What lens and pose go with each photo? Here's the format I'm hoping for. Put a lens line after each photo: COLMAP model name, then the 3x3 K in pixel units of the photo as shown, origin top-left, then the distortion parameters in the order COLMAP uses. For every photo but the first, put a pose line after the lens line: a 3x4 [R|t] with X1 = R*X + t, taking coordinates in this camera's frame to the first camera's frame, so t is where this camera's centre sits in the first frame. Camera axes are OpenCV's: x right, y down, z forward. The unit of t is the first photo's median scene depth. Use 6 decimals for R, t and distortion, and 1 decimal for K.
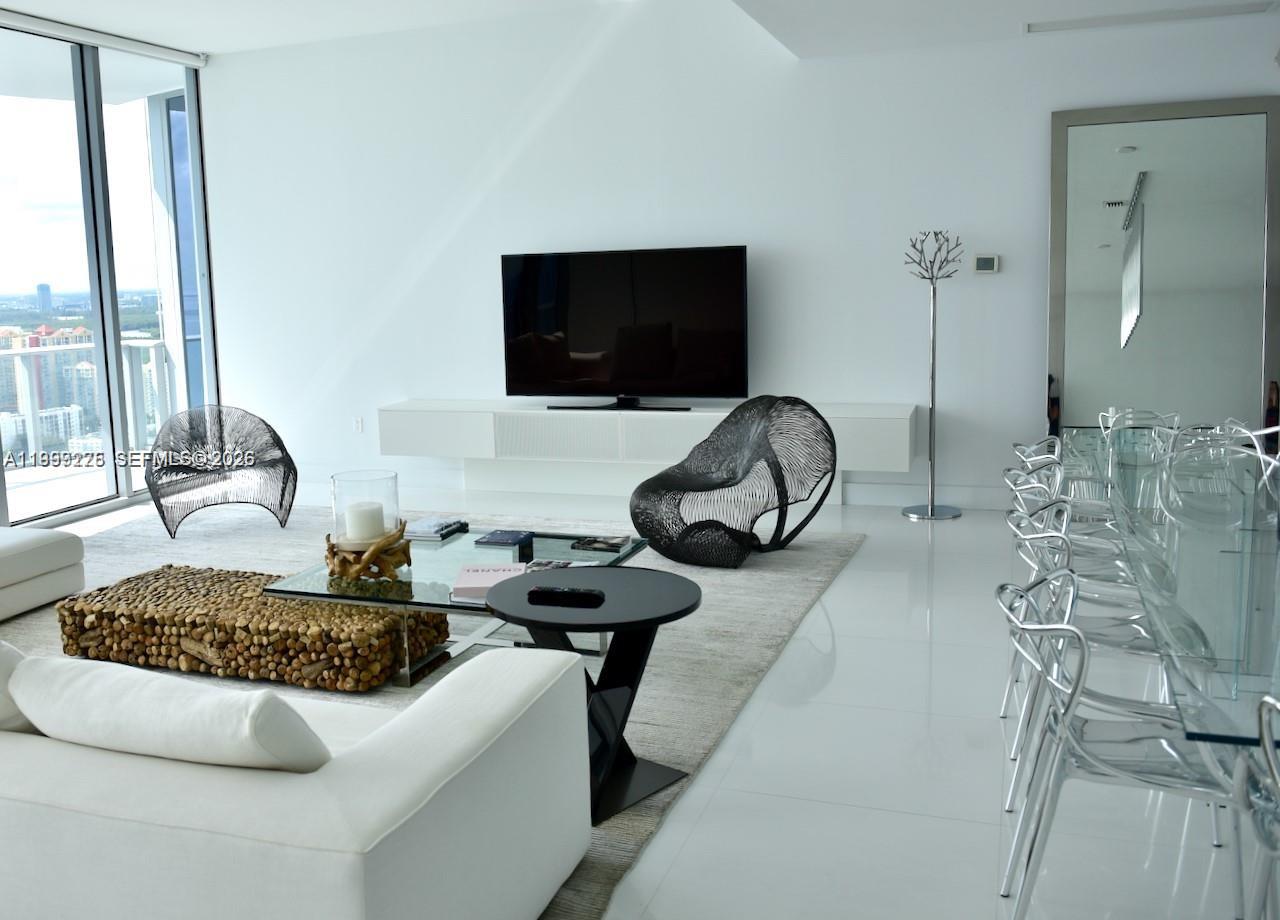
lens RADIAL K [[1197.4, 0, 604.4], [0, 1197.4, 443.2], [0, 0, 1]] dist [-0.036306, -0.010170]
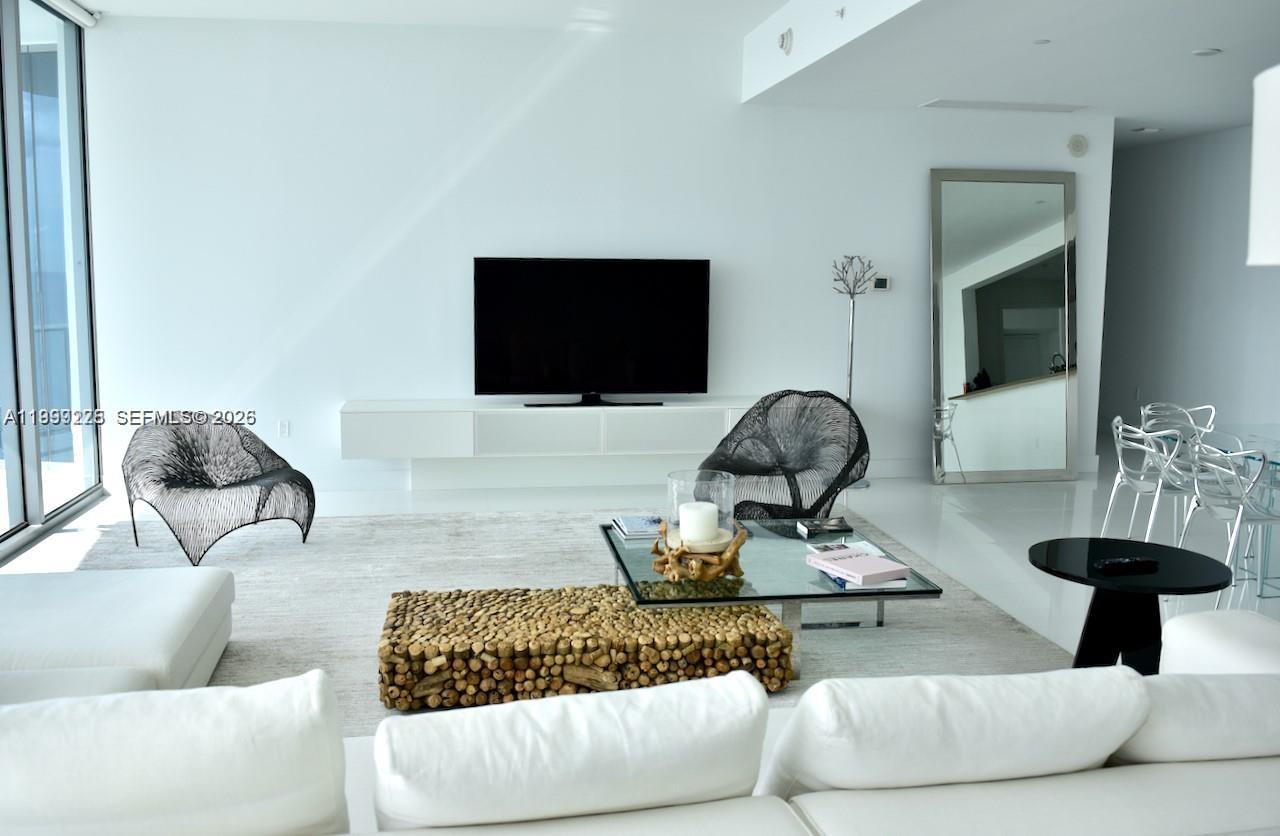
lens RADIAL K [[1037.7, 0, 640.0], [0, 1037.7, 418.0], [0, 0, 1]] dist [-0.047420, -0.000179]
pose [[0.861708, -0.029030, 0.506573, -0.683918], [0.035596, 0.999361, -0.003281, -0.020426], [-0.506154, 0.020859, 0.862191, 0.282101]]
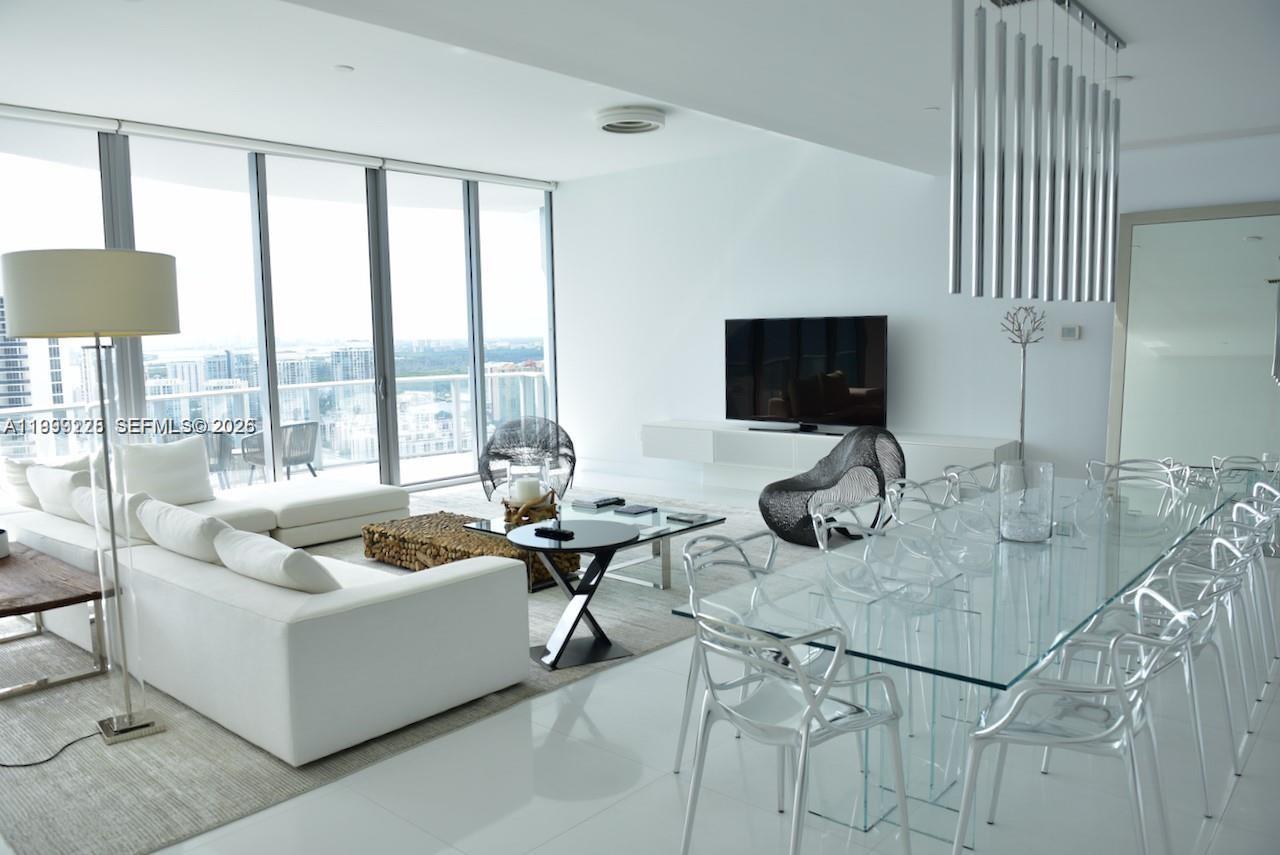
lens RADIAL K [[931.8, 0, 640.0], [0, 931.8, 427.5], [0, 0, 1]] dist [-0.053714, 0.001235]
pose [[0.946088, 0.048887, -0.320199, 0.290810], [-0.059570, 0.997944, -0.023648, 0.003277], [0.318385, 0.041447, 0.947055, -0.111267]]
